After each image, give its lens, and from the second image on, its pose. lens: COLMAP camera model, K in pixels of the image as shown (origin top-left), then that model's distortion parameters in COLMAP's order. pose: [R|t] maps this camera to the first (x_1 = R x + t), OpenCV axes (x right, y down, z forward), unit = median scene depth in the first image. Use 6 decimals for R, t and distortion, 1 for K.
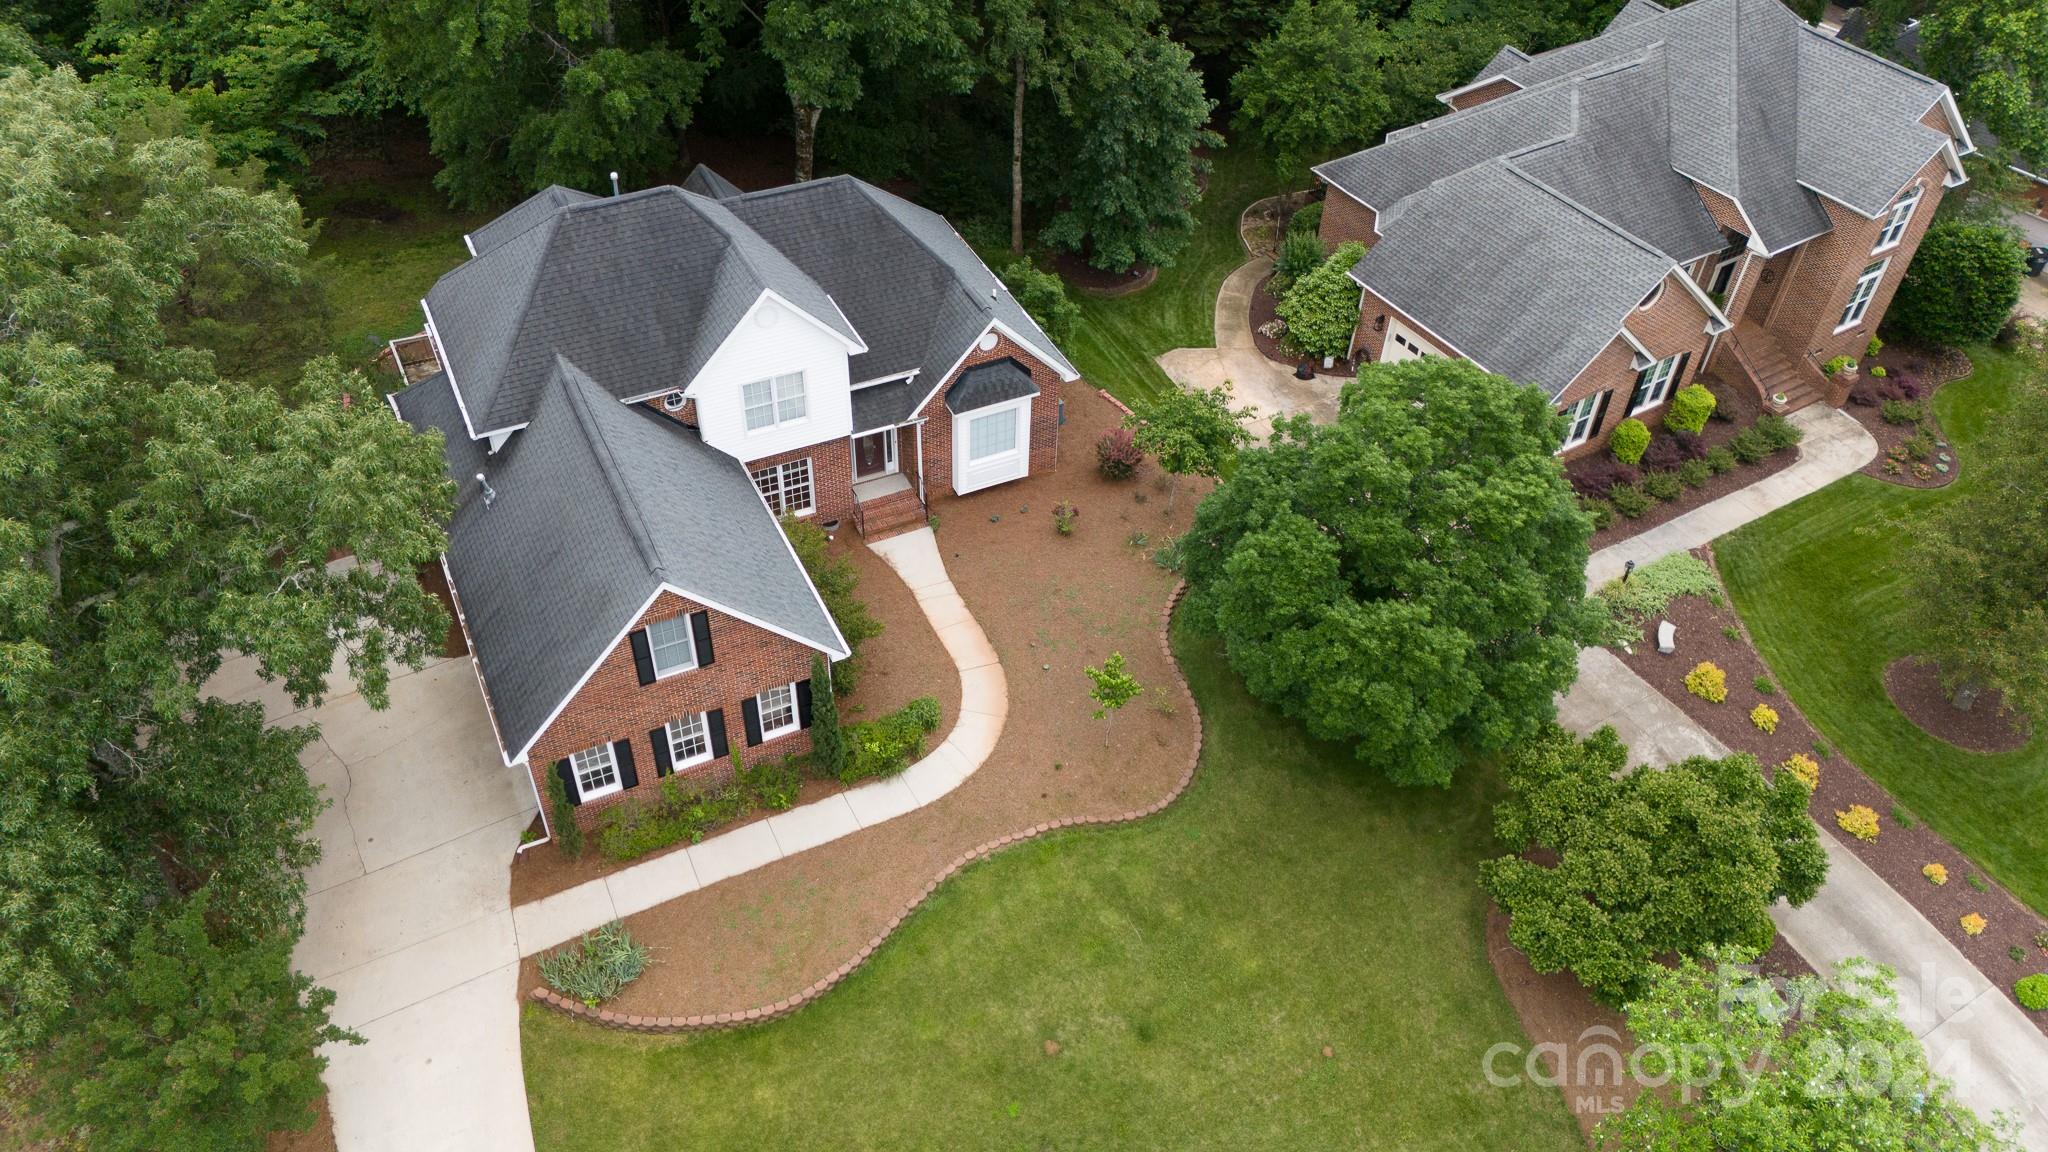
lens RADIAL K [[1525.1, 0, 1024.0], [0, 1525.1, 576.0], [0, 0, 1]] dist [0.094239, -0.116547]
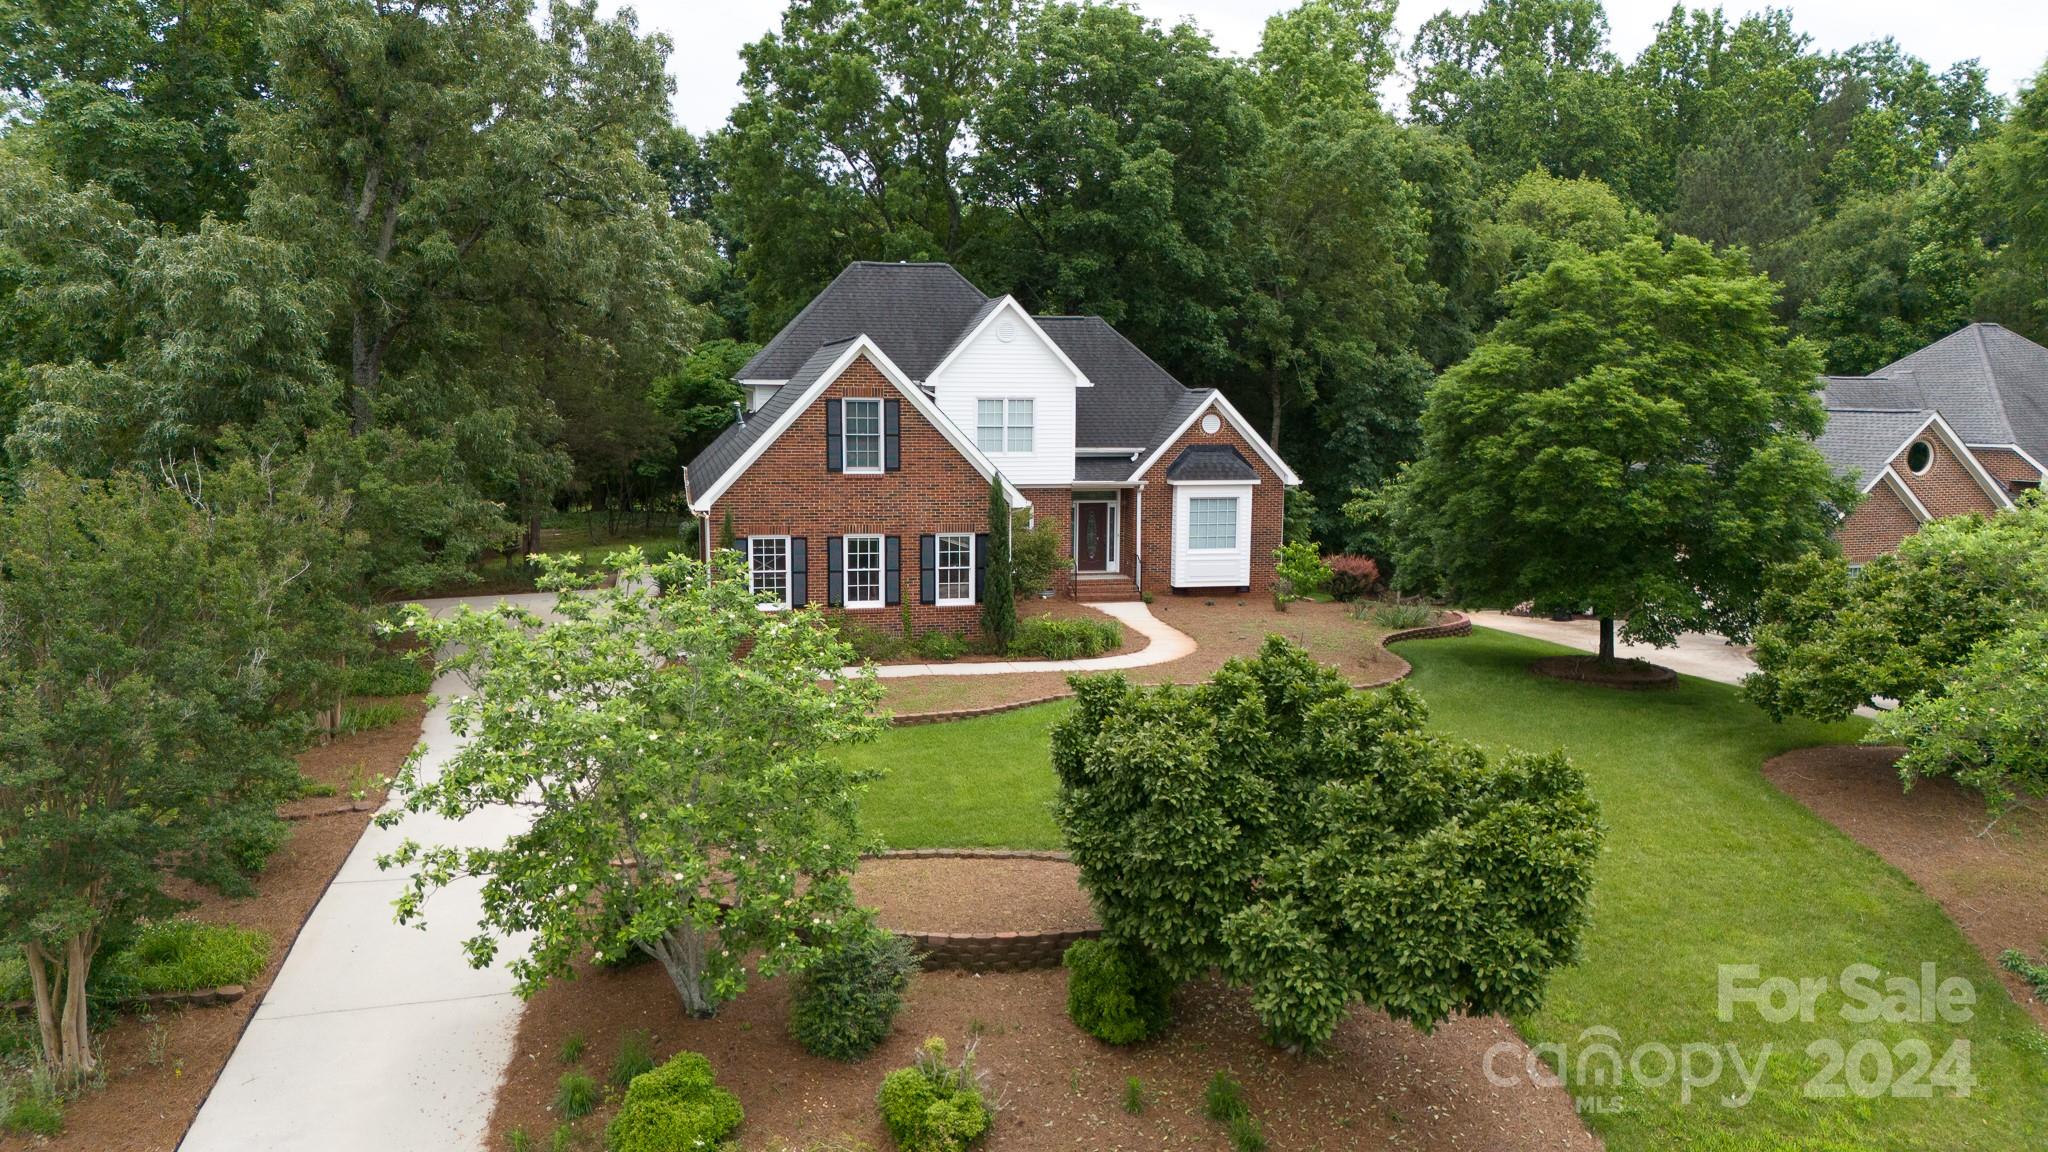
lens RADIAL K [[1526.5, 0, 1015.9], [0, 1526.5, 585.2], [0, 0, 1]] dist [0.127563, -0.186465]
pose [[0.973219, 0.012012, -0.229566, 0.093294], [-0.143130, 0.813111, -0.564237, 0.576485], [0.179885, 0.581984, 0.793055, 0.201898]]
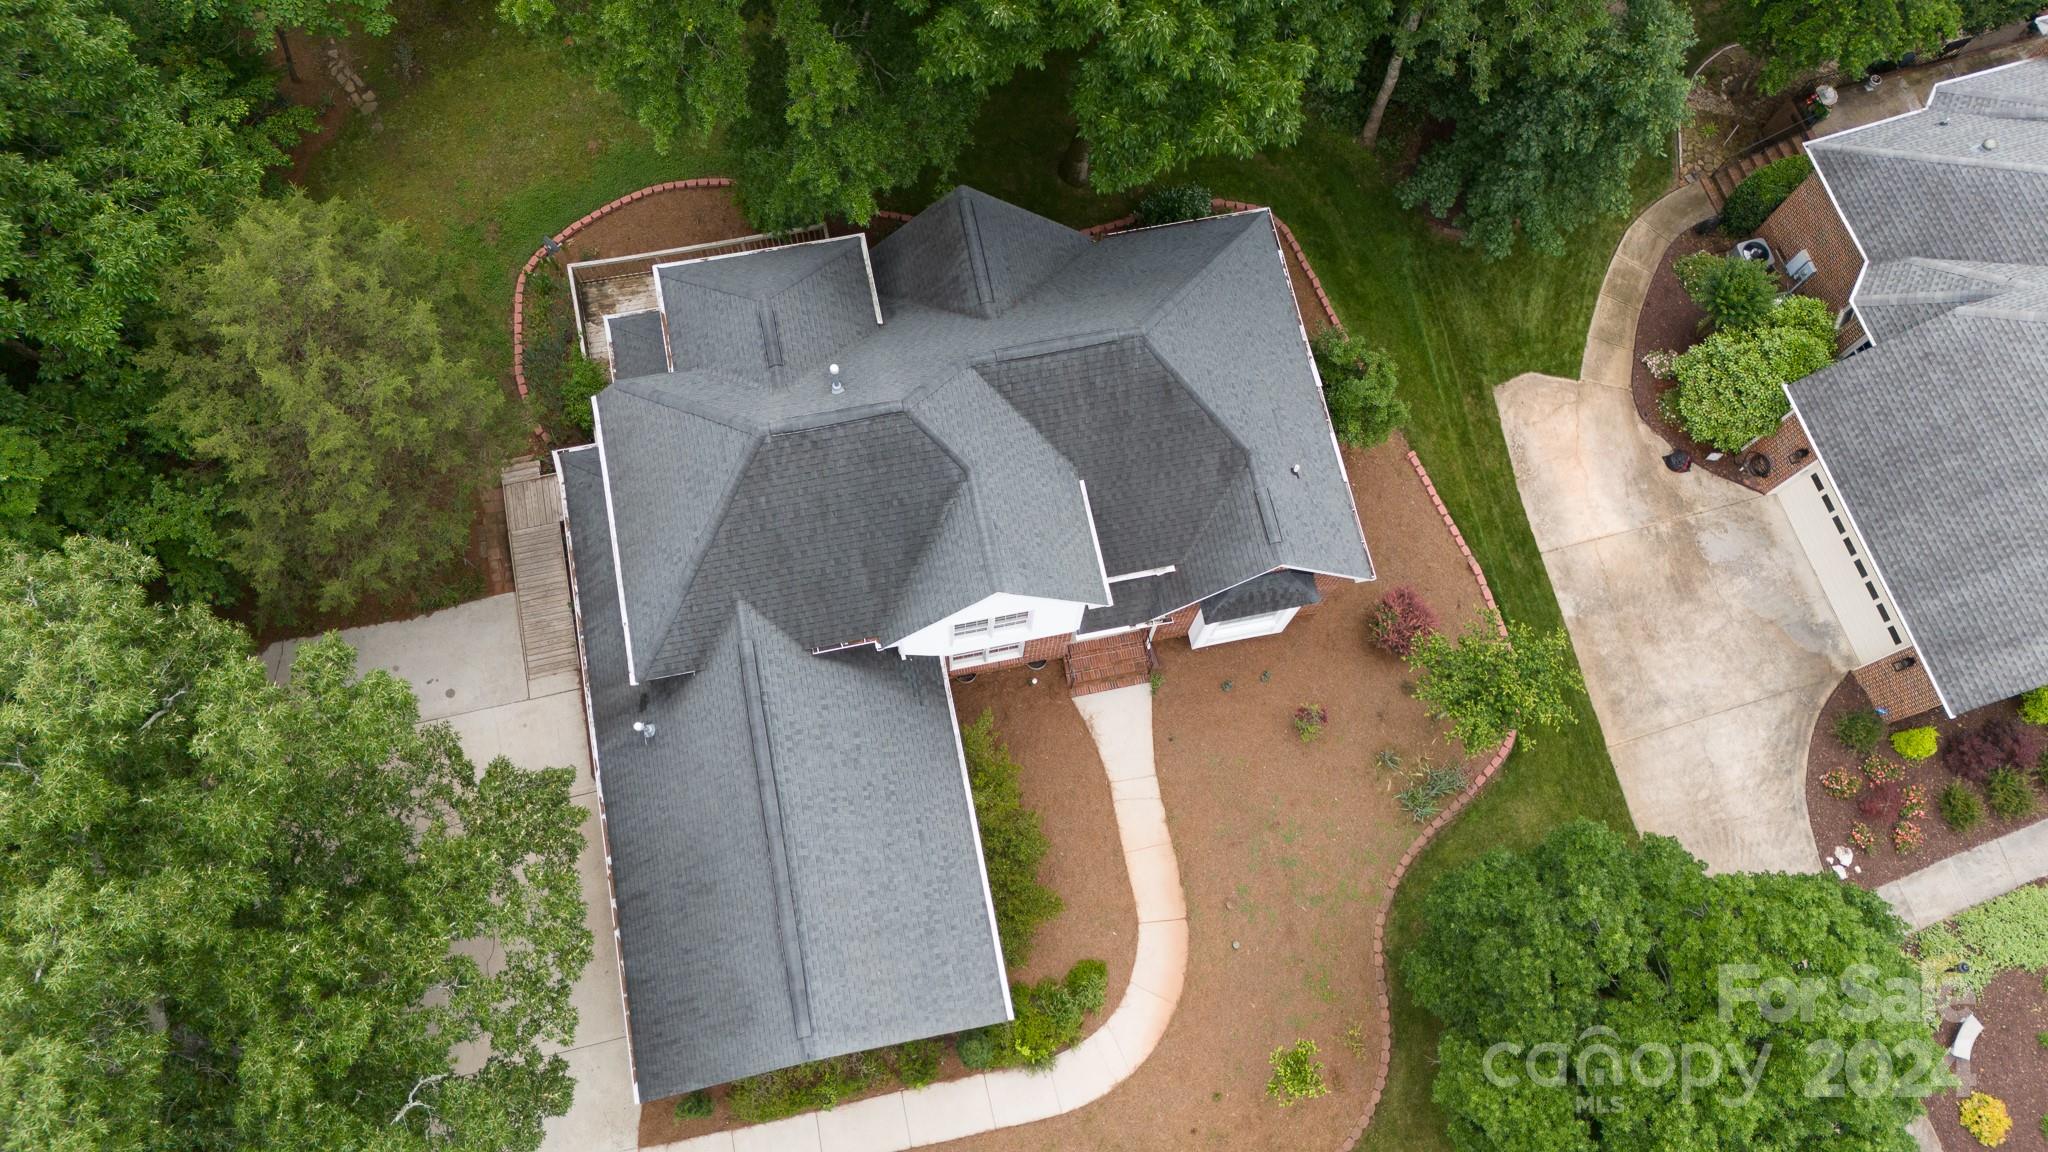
lens RADIAL K [[1525.1, 0, 1024.0], [0, 1525.1, 576.0], [0, 0, 1]] dist [0.094239, -0.116547]
pose [[0.968642, 0.238195, -0.070680, -0.091630], [-0.174326, 0.854243, 0.489776, -0.531102], [0.177040, -0.462096, 0.868979, 0.293537]]
